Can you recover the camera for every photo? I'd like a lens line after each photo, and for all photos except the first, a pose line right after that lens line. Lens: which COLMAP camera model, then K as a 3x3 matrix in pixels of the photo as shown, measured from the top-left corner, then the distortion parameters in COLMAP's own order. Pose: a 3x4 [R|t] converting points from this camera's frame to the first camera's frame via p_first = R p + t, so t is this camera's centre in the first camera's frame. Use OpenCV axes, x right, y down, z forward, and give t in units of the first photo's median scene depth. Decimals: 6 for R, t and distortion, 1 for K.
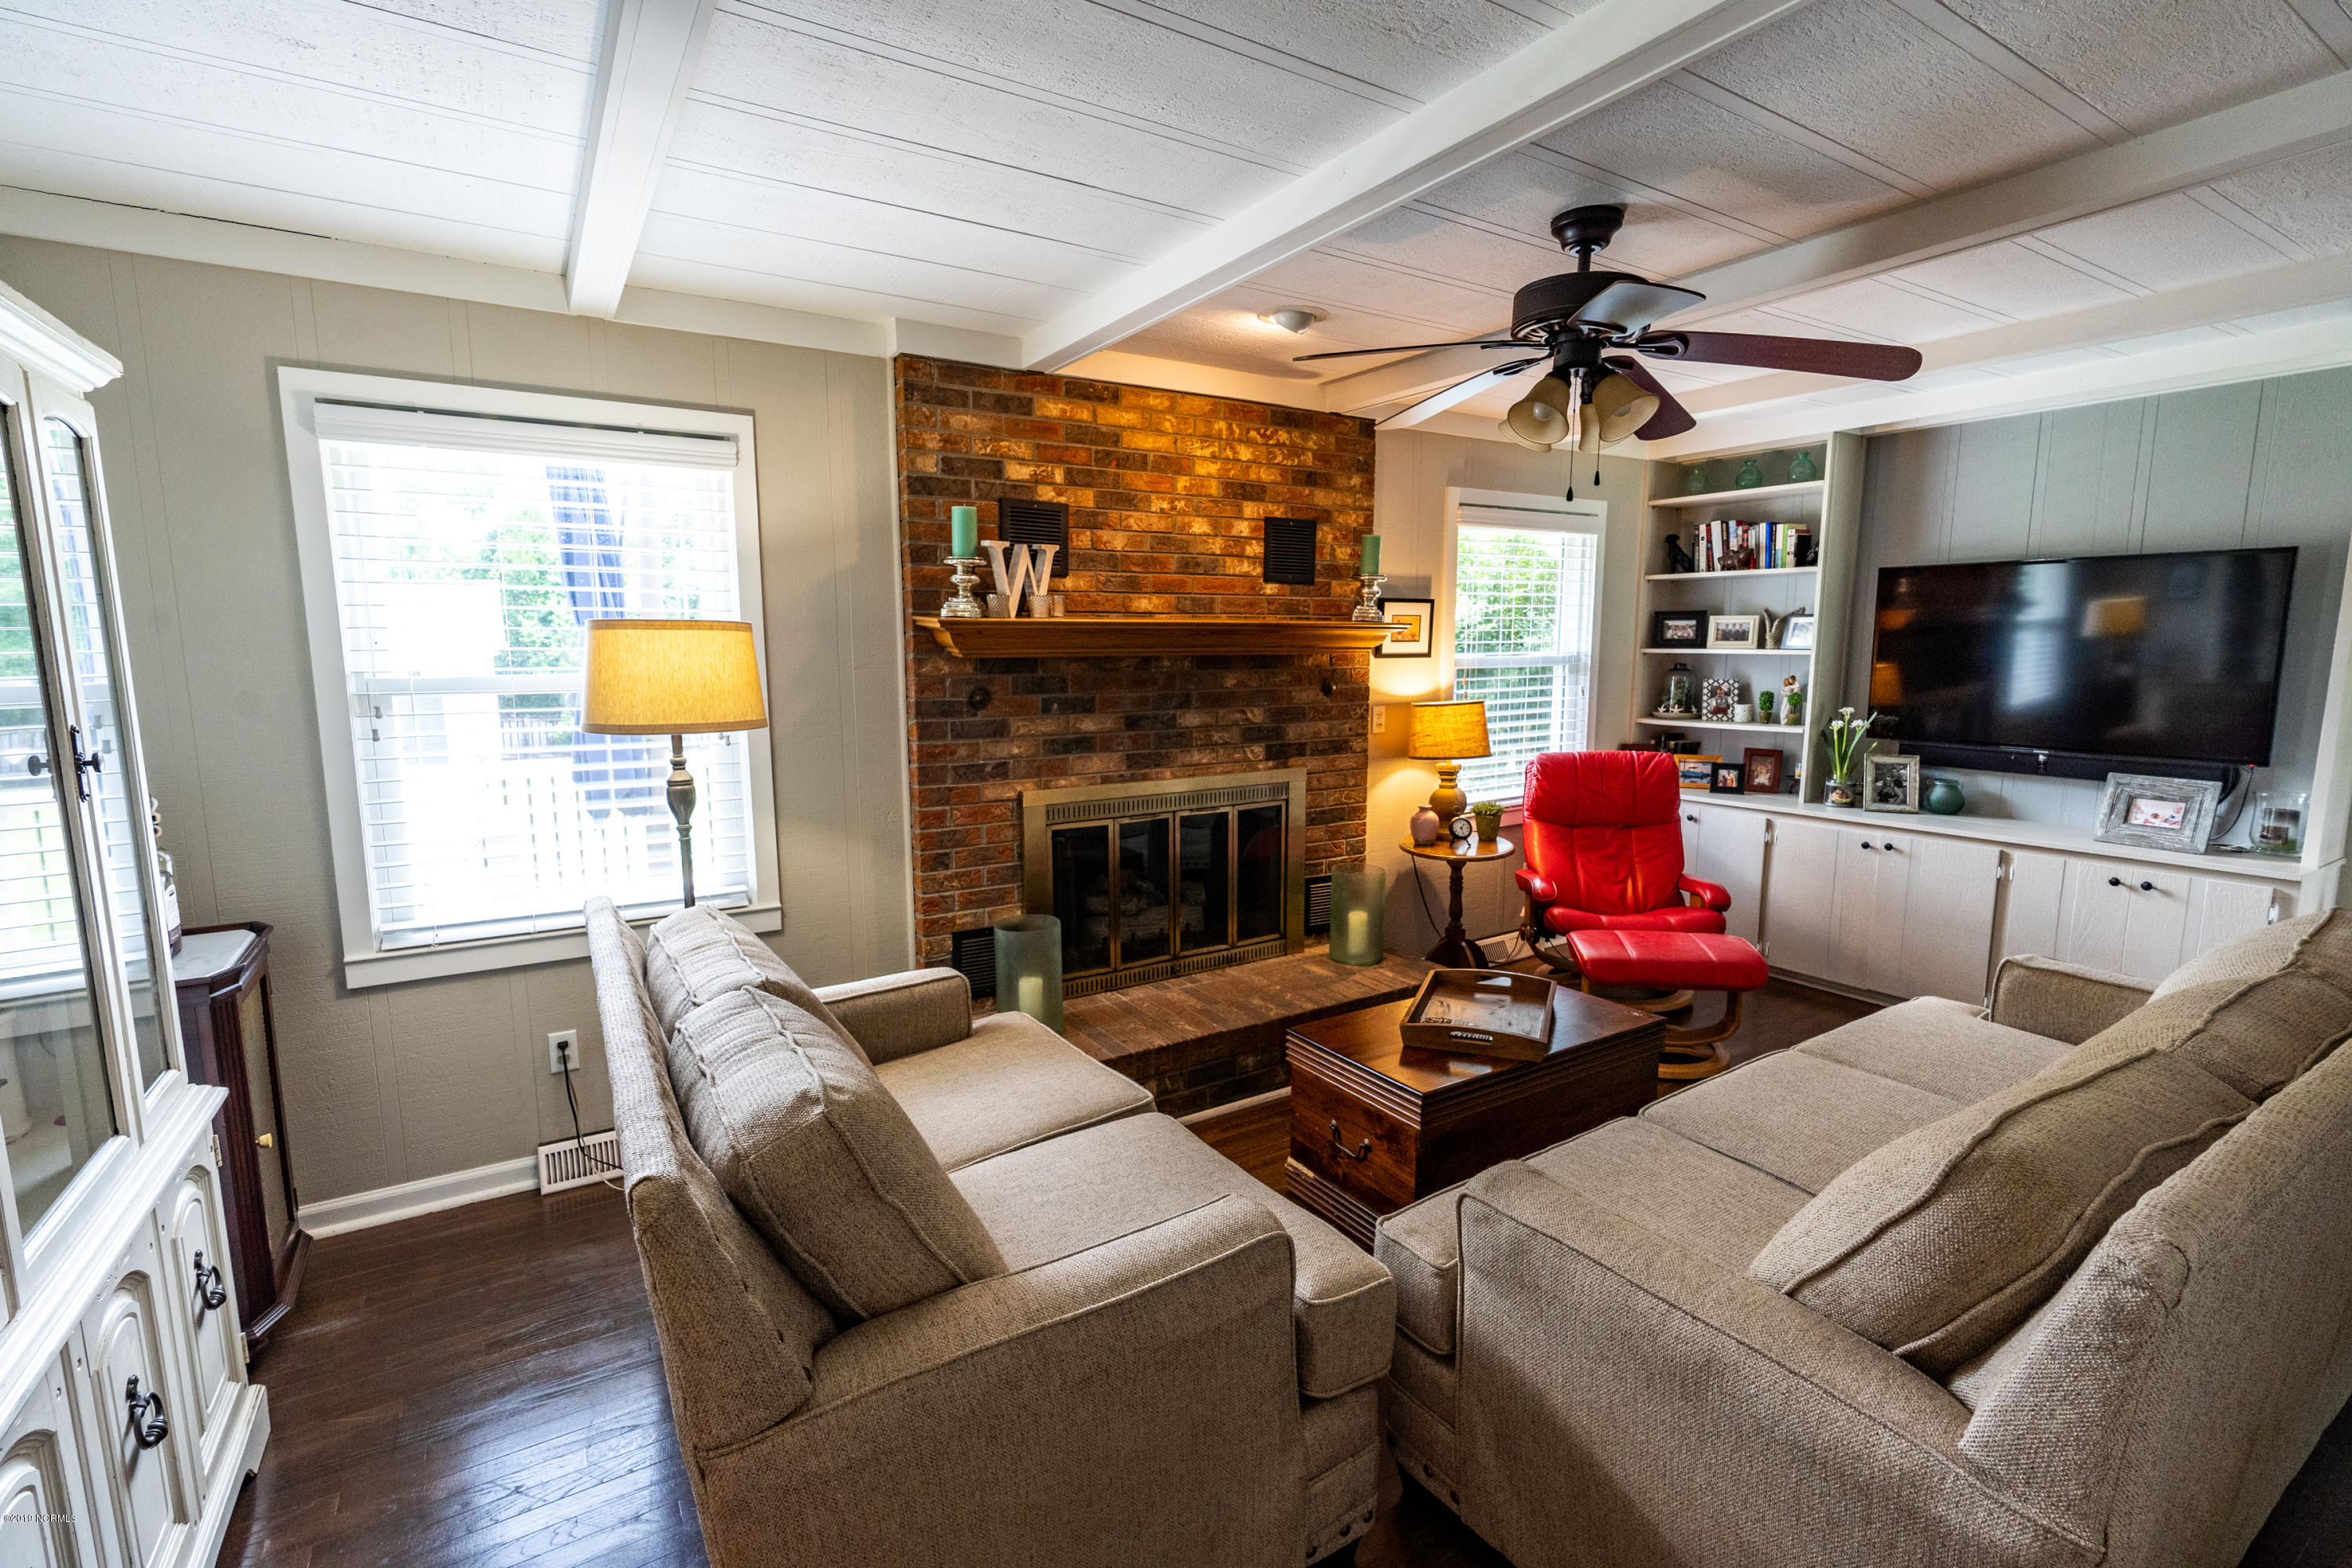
lens RADIAL K [[1062.6, 0, 1169.7], [0, 1062.6, 778.5], [0, 0, 1]] dist [-0.047286, 0.012294]
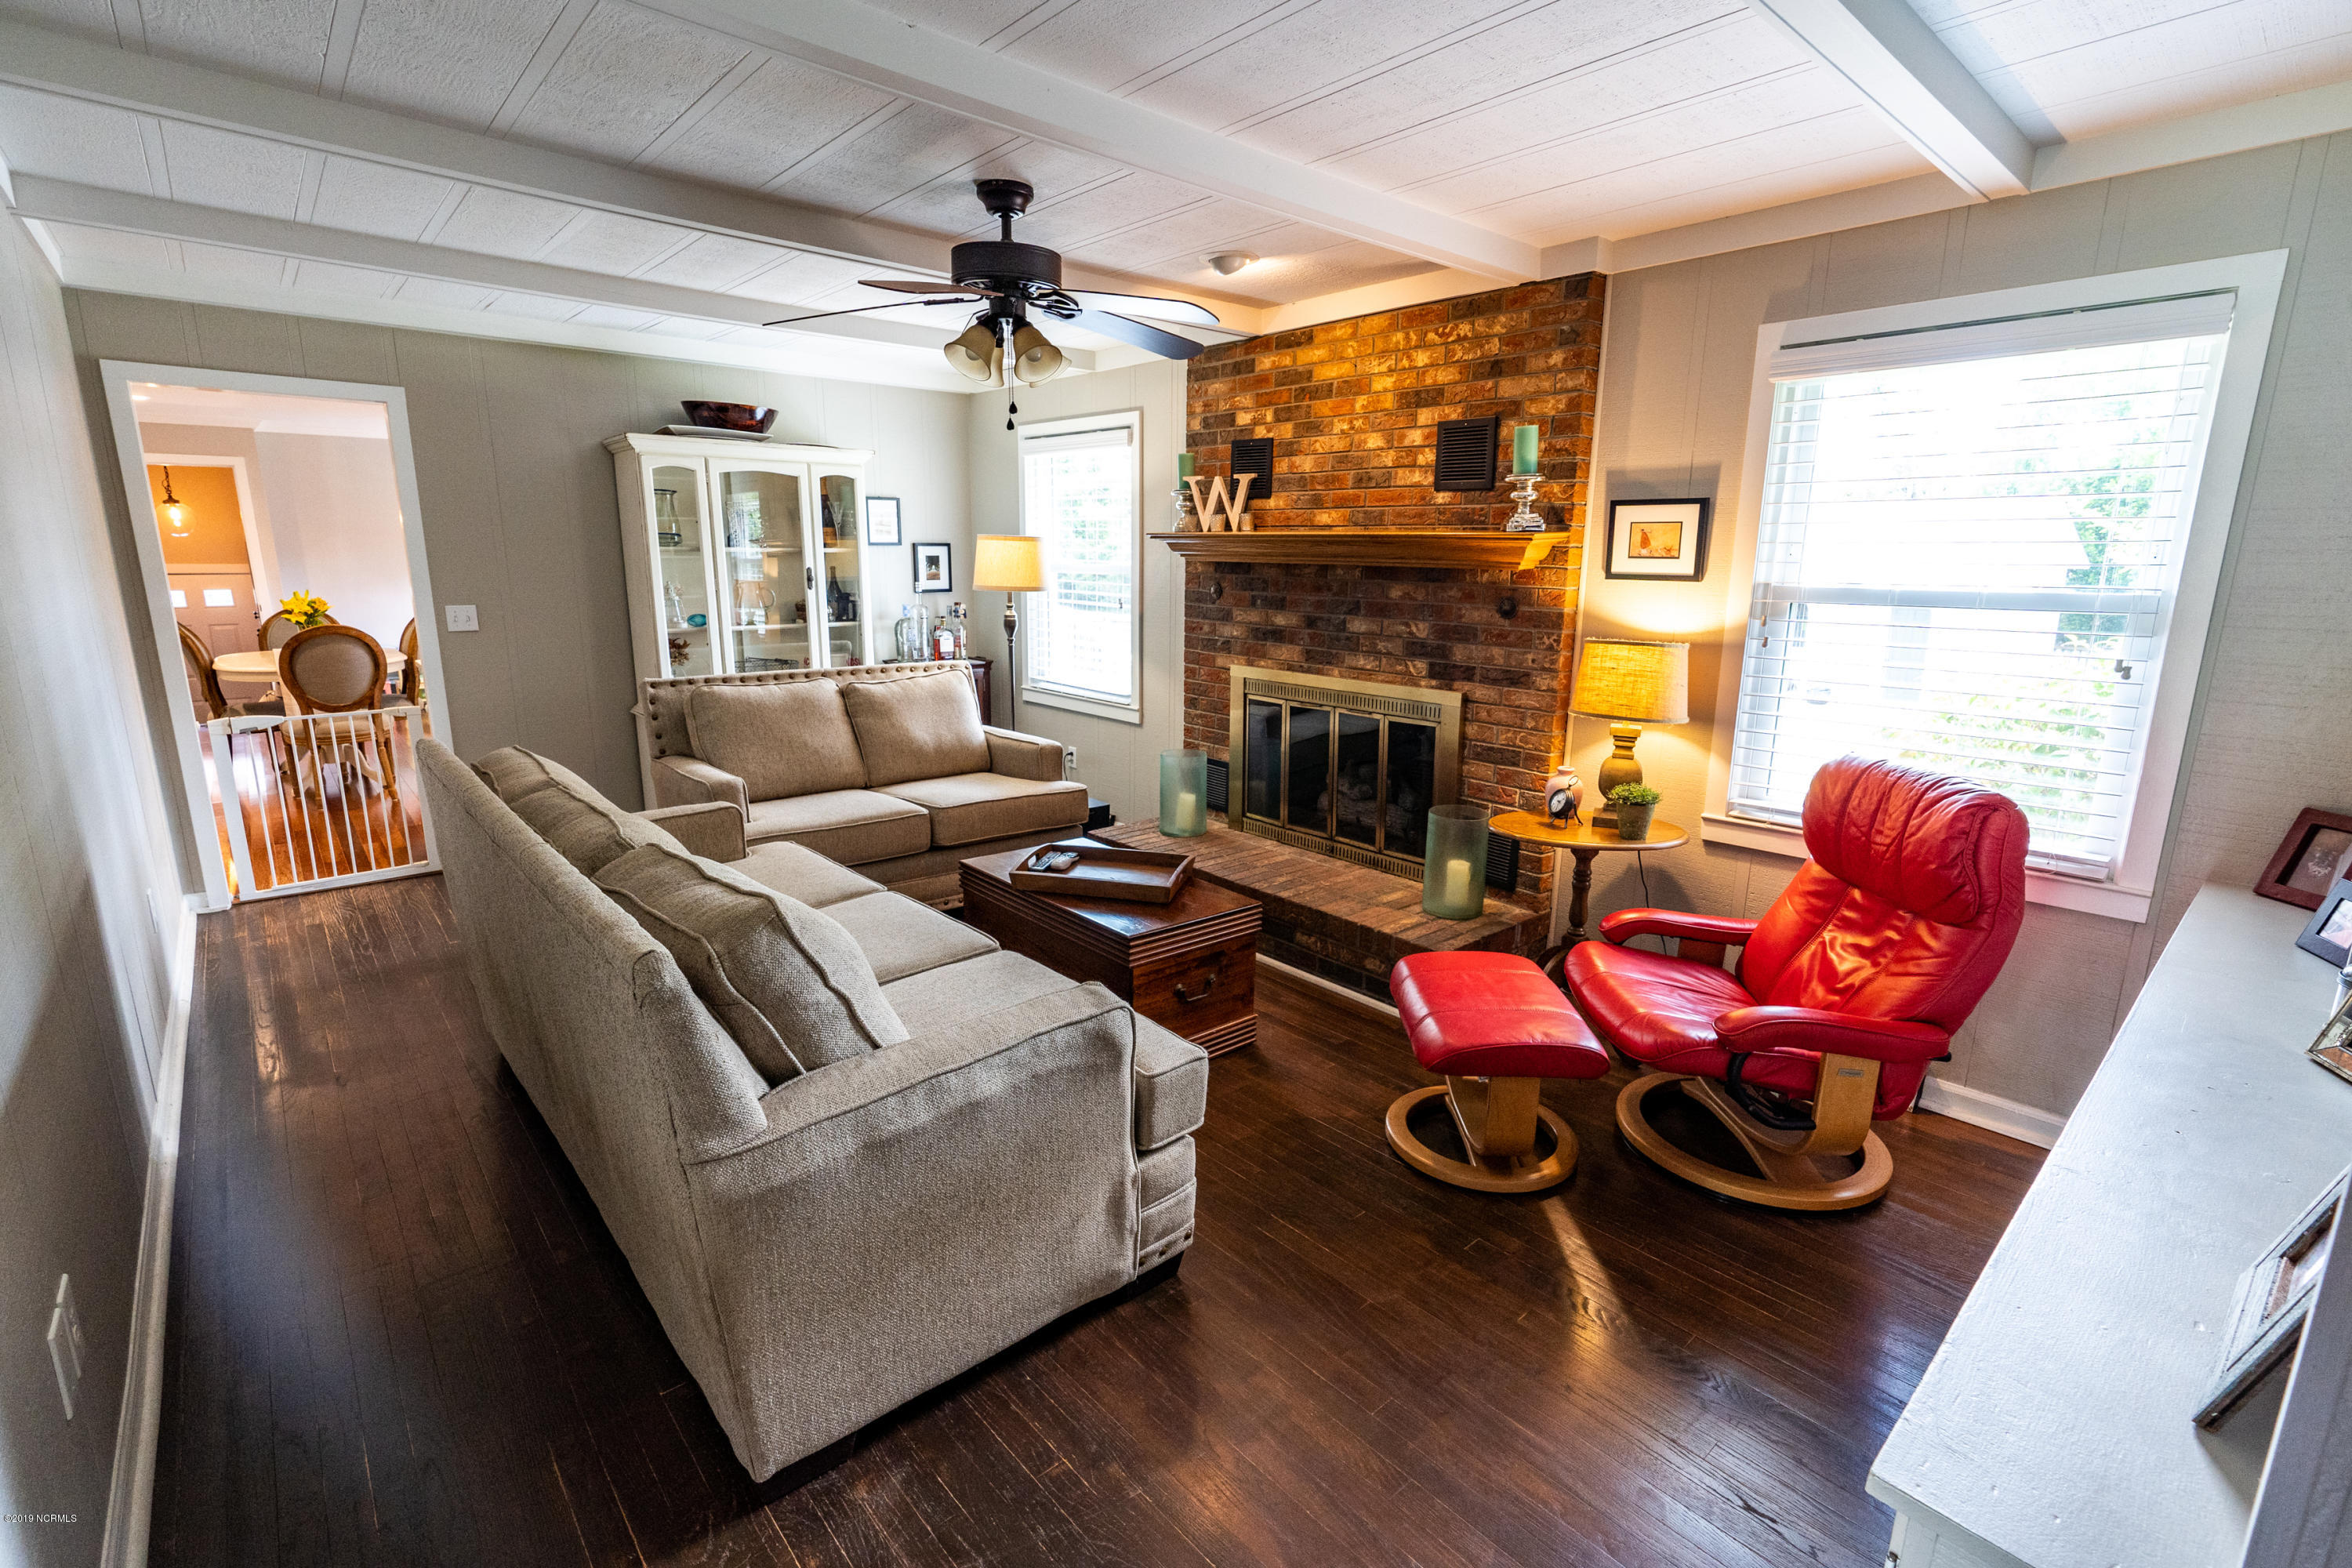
lens RADIAL K [[1062.6, 0, 1166.9], [0, 1062.6, 789.7], [0, 0, 1]] dist [-0.047286, 0.012294]
pose [[0.146172, 0.223700, -0.963635, 1.069719], [-0.138685, 0.969112, 0.203934, -0.087080], [0.979490, 0.103832, 0.172680, 0.645629]]
